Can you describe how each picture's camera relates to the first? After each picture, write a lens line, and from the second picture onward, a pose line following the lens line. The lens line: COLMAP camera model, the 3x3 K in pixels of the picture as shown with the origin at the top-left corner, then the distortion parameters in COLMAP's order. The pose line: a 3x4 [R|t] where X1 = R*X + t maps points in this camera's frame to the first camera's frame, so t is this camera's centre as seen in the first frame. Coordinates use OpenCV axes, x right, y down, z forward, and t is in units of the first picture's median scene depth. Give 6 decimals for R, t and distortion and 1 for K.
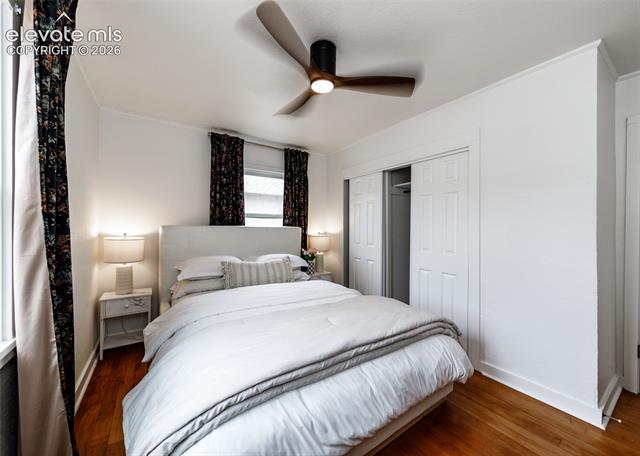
lens RADIAL K [[254.6, 0, 320.2], [0, 254.6, 227.0], [0, 0, 1]] dist [0.000257, -0.000173]
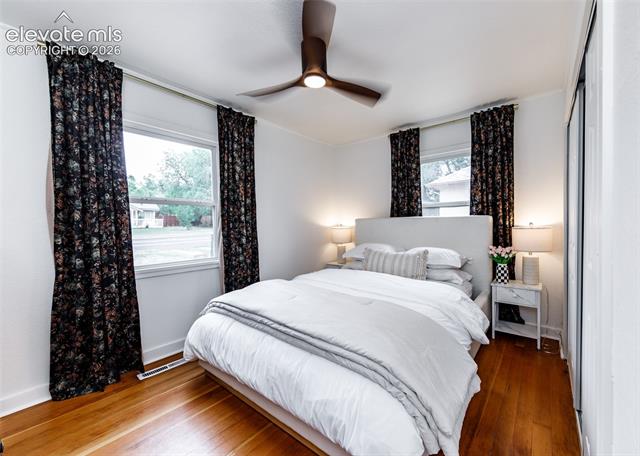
lens RADIAL K [[254.6, 0, 320.2], [0, 254.6, 227.0], [0, 0, 1]] dist [0.000257, -0.000173]
pose [[0.261320, -0.000154, -0.965252, 0.536846], [0.020581, 0.999774, 0.005413, 0.020836], [0.965033, -0.021281, 0.261264, 0.377438]]
